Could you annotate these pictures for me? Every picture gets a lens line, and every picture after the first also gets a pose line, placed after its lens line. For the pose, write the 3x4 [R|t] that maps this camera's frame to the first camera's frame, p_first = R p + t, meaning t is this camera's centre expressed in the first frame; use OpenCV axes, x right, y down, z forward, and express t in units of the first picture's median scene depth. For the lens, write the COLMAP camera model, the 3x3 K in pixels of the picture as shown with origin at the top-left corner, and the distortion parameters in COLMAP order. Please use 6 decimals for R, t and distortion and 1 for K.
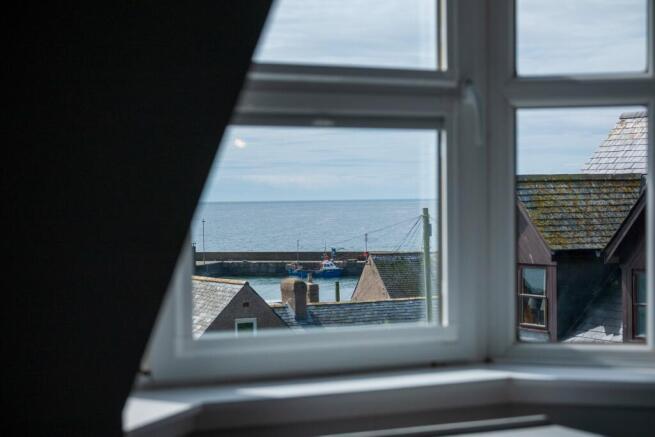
lens RADIAL K [[1432.4, 0, 327.5], [0, 1432.4, 218.5], [0, 0, 1]] dist [0.014375, 0.024129]
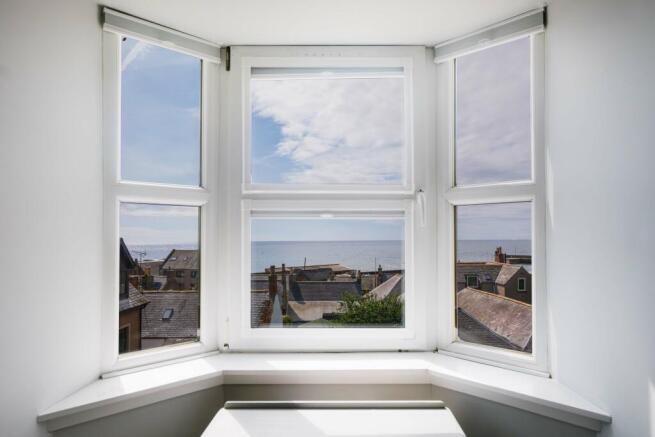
lens RADIAL K [[435.5, 0, 327.7], [0, 435.5, 230.7], [0, 0, 1]] dist [-0.001803, -0.000614]
pose [[0.882951, -0.001431, -0.469464, 0.233001], [-0.011551, 0.999626, -0.024771, -0.029906], [0.469324, 0.027295, 0.882604, 0.448584]]
